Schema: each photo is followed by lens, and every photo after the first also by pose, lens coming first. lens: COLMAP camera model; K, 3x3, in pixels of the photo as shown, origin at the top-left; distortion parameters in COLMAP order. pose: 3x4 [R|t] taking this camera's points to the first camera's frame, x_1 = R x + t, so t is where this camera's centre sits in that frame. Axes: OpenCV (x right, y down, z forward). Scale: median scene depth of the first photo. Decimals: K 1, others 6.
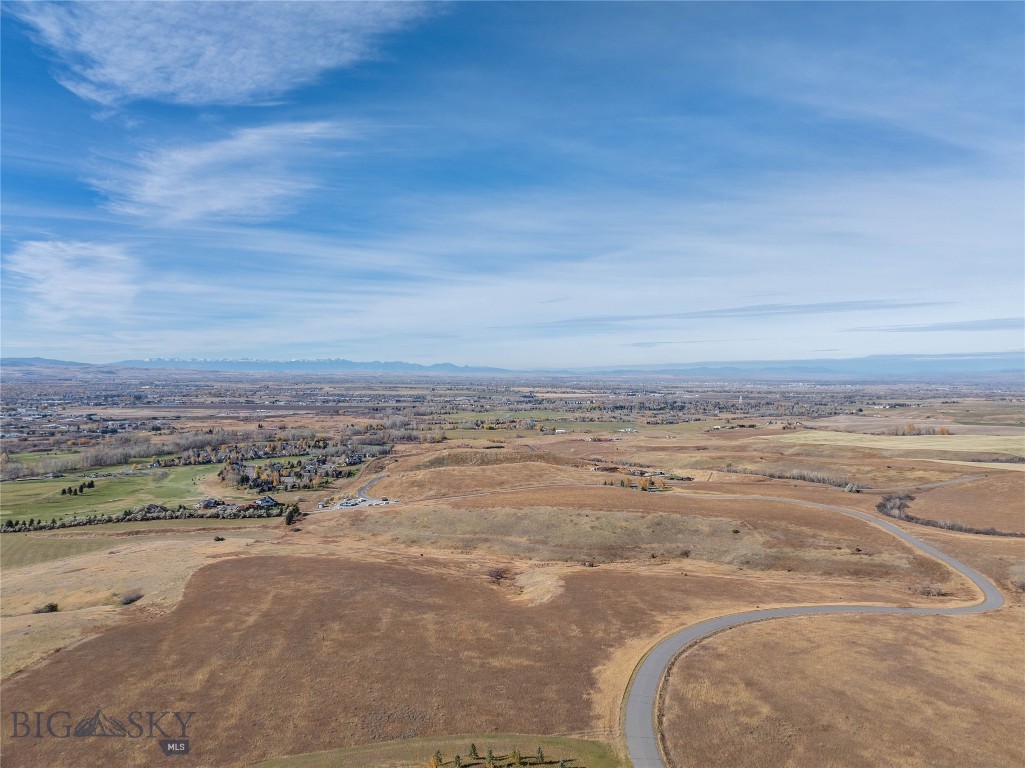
lens RADIAL K [[735.2, 0, 511.0], [0, 735.2, 413.7], [0, 0, 1]] dist [-0.041606, 0.000766]
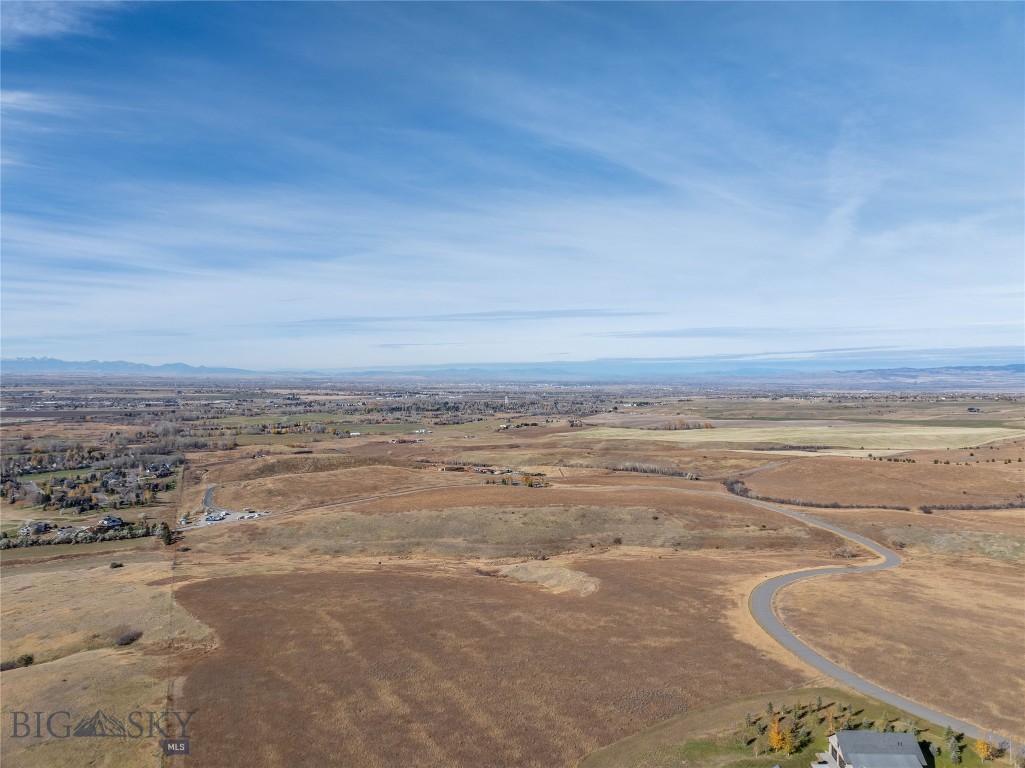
lens RADIAL K [[730.3, 0, 516.5], [0, 730.3, 374.5], [0, 0, 1]] dist [-0.032470, -0.004660]
pose [[0.938683, 0.002035, 0.344776, -0.210078], [0.016974, 0.998497, -0.052104, -0.003344], [-0.344364, 0.054761, 0.937238, 0.009635]]
